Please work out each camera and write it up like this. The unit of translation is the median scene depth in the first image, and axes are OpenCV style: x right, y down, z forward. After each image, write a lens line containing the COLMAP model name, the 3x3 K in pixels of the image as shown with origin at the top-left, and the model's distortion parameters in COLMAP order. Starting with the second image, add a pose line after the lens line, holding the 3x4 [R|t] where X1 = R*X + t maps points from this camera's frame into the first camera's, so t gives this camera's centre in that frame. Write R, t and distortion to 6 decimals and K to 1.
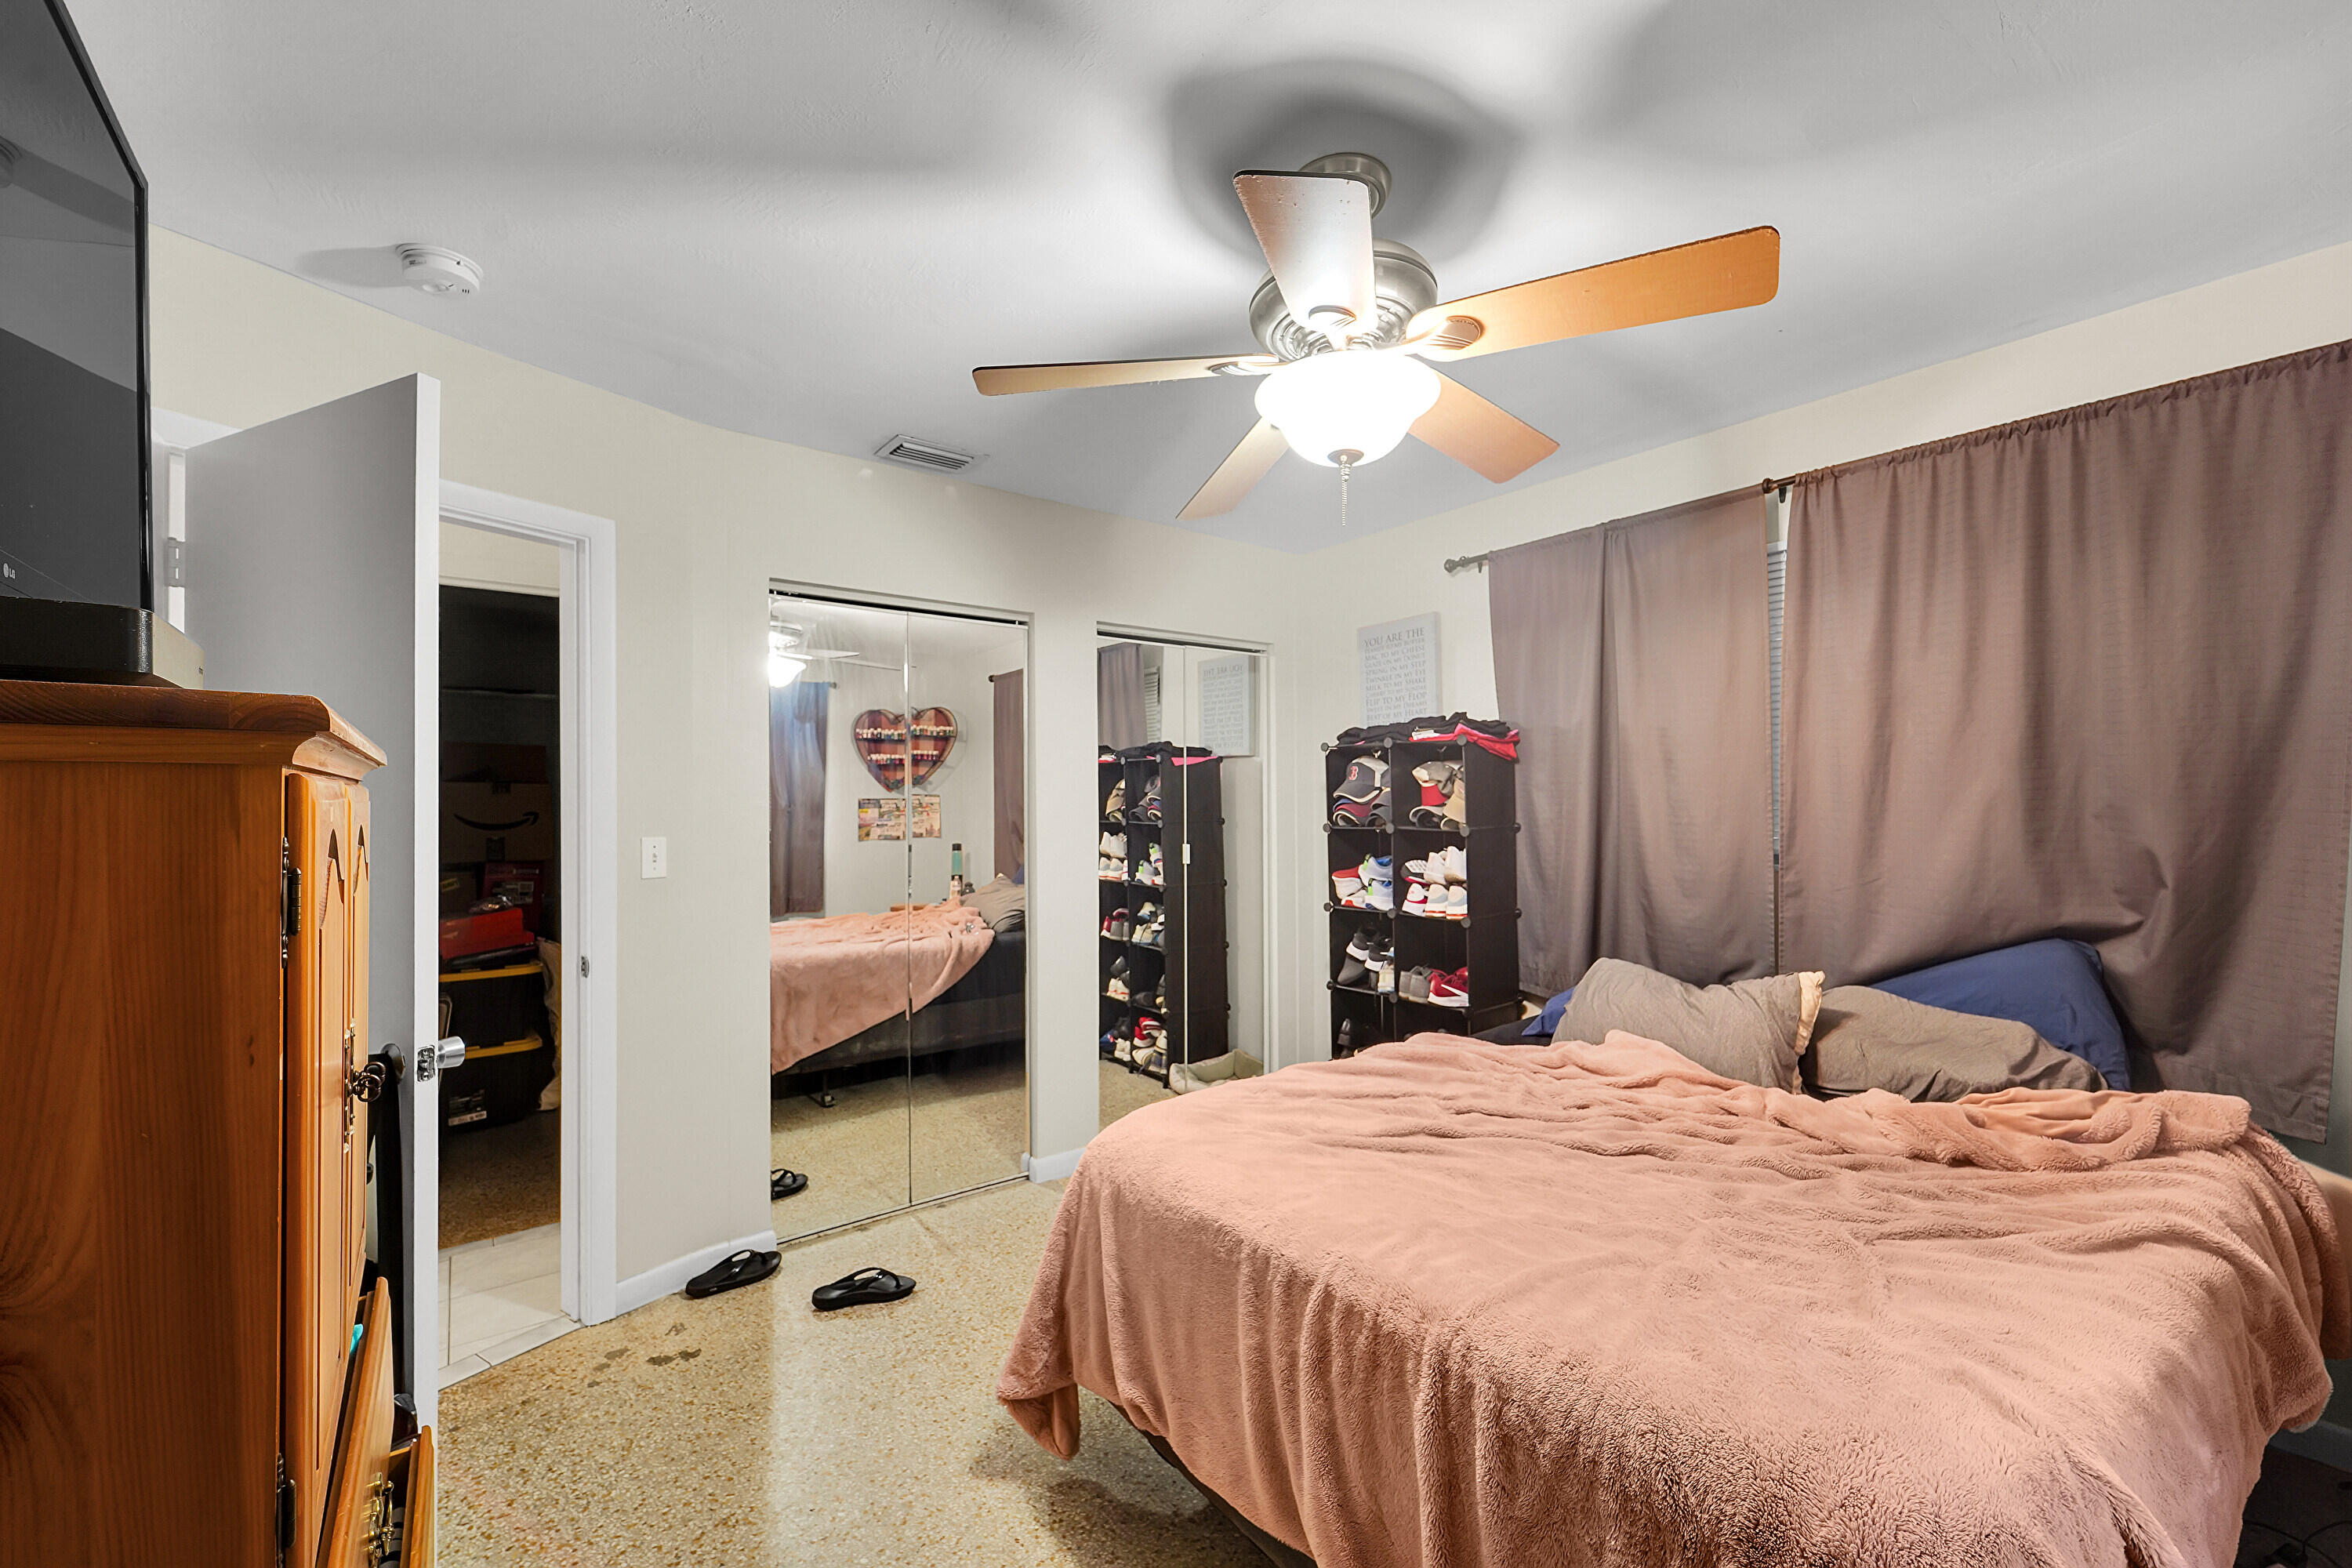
lens RADIAL K [[944.8, 0, 1168.6], [0, 944.8, 789.9], [0, 0, 1]] dist [0.000332, -0.000306]
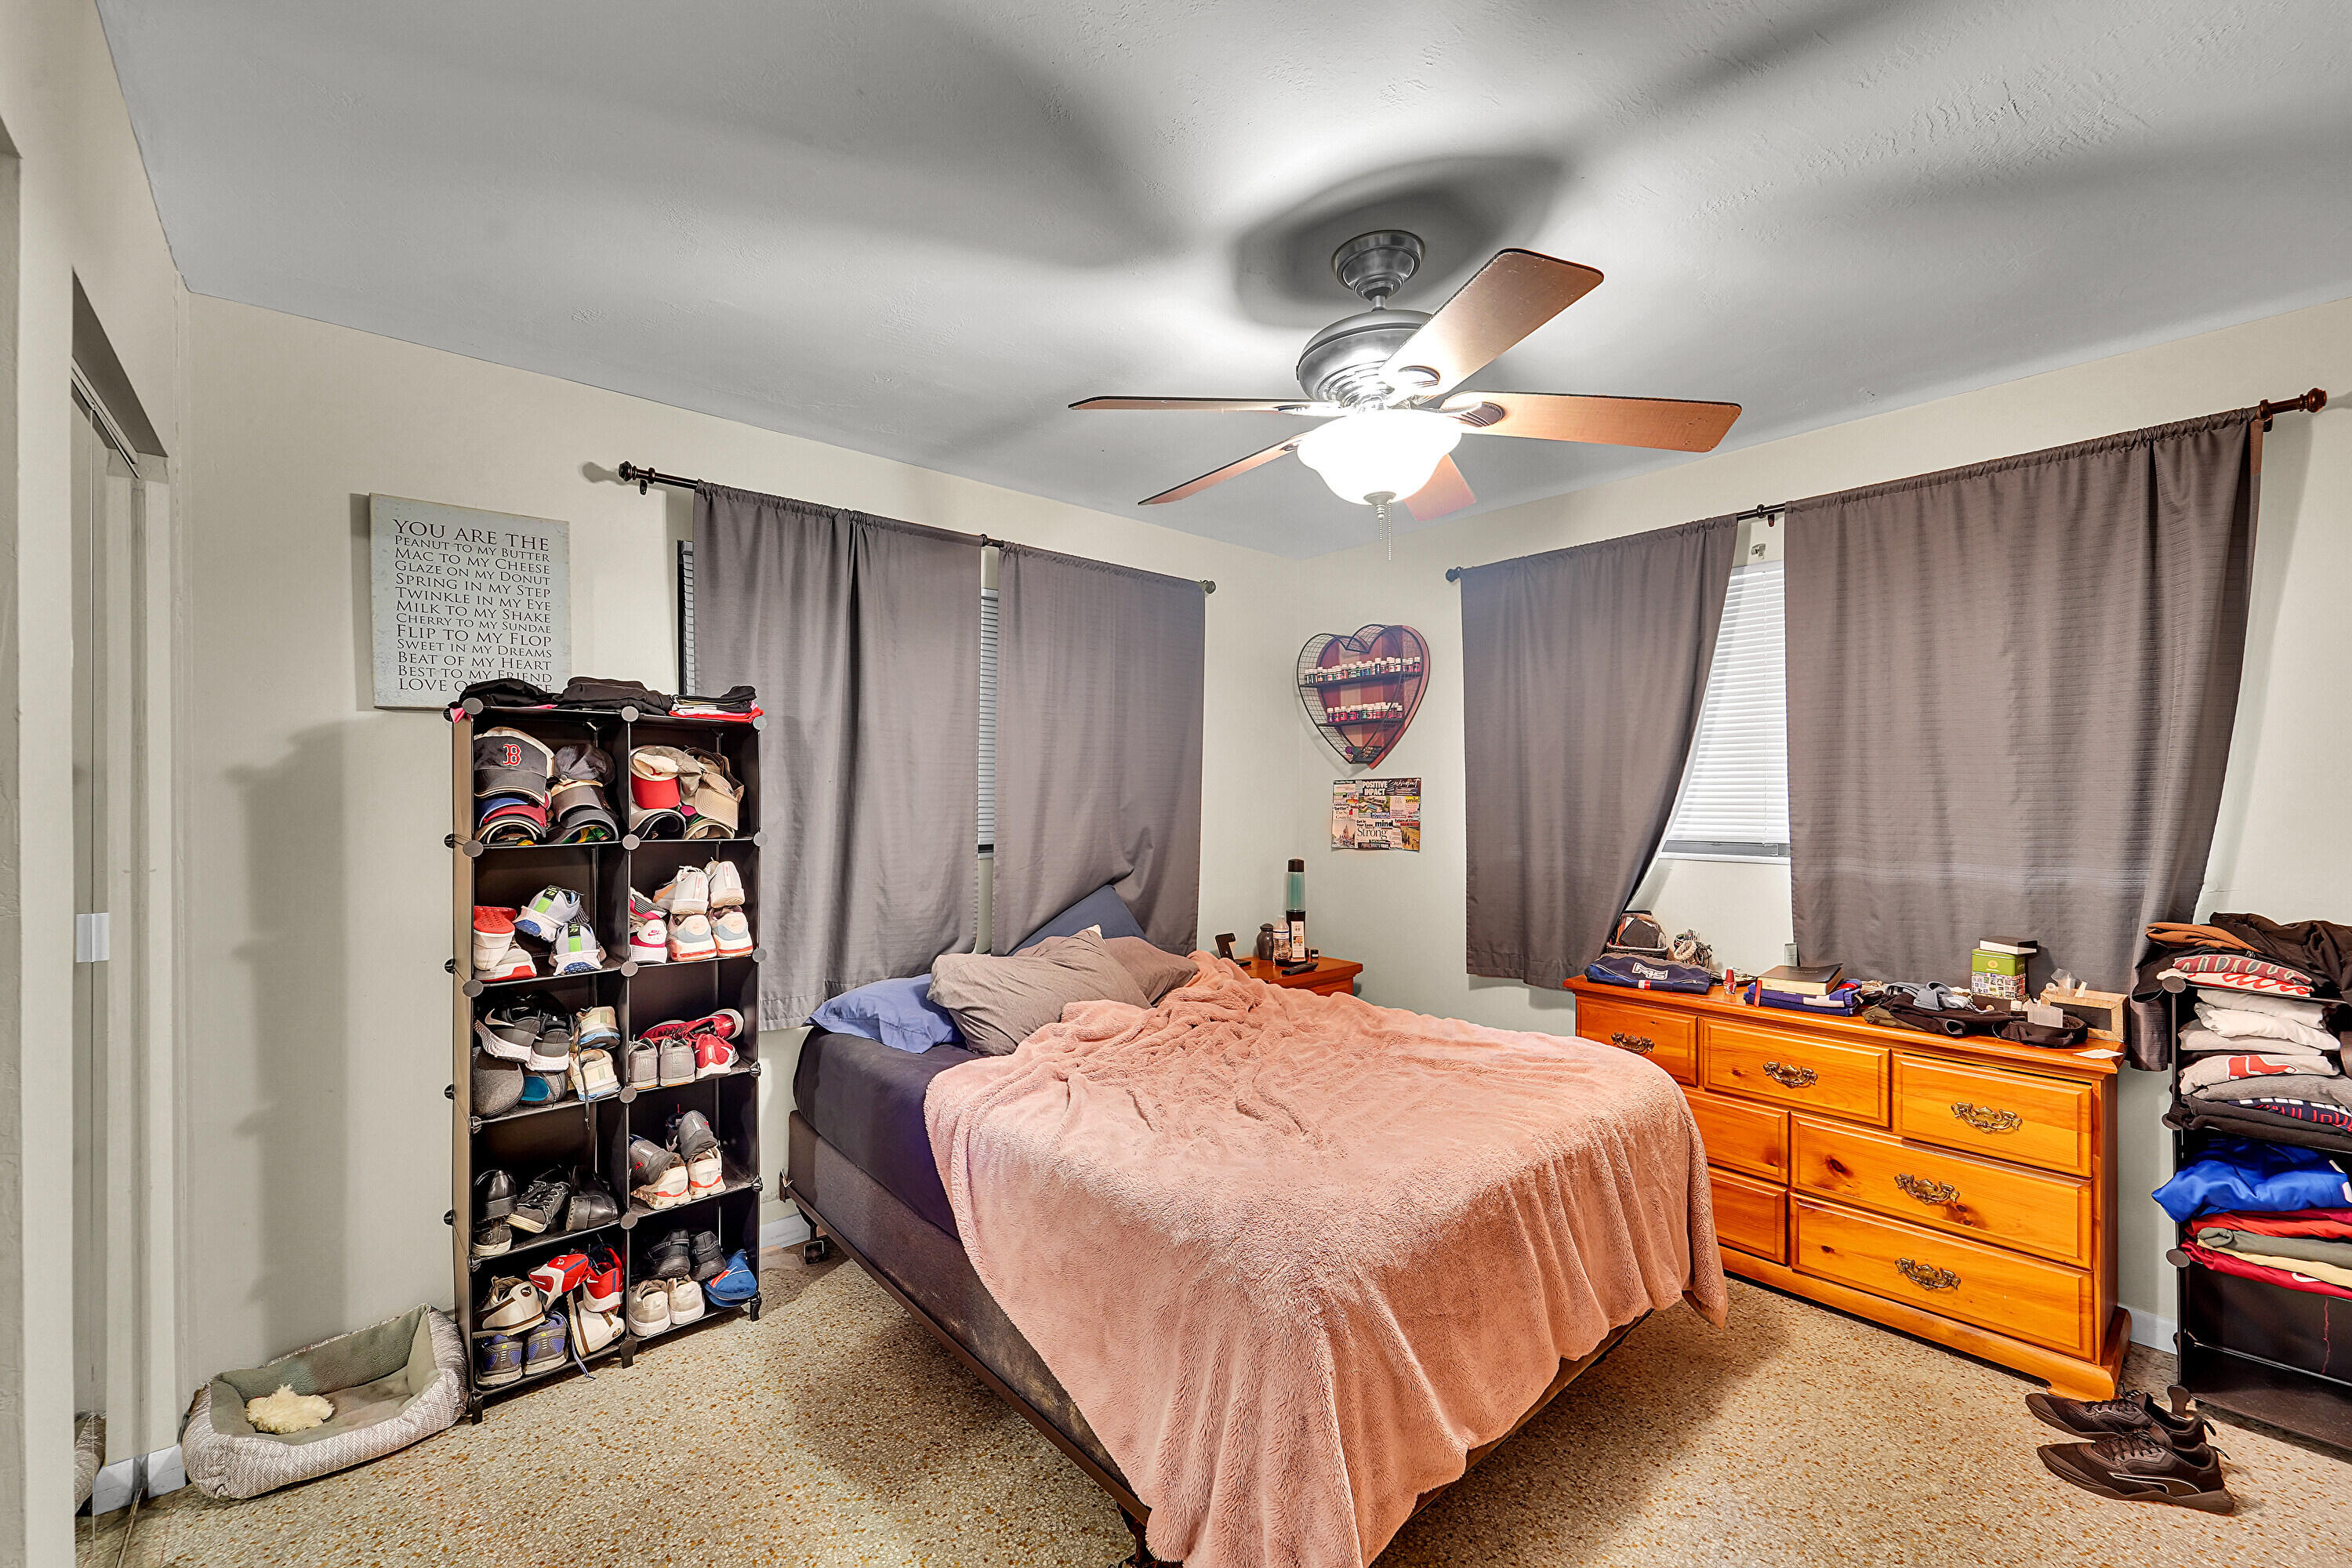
lens RADIAL K [[944.8, 0, 1168.6], [0, 944.8, 789.9], [0, 0, 1]] dist [0.000332, -0.000306]
pose [[-0.072005, 0.018925, 0.997225, -0.471760], [-0.003780, 0.999808, -0.019247, 0.016122], [-0.997397, -0.005156, -0.071920, 0.687206]]
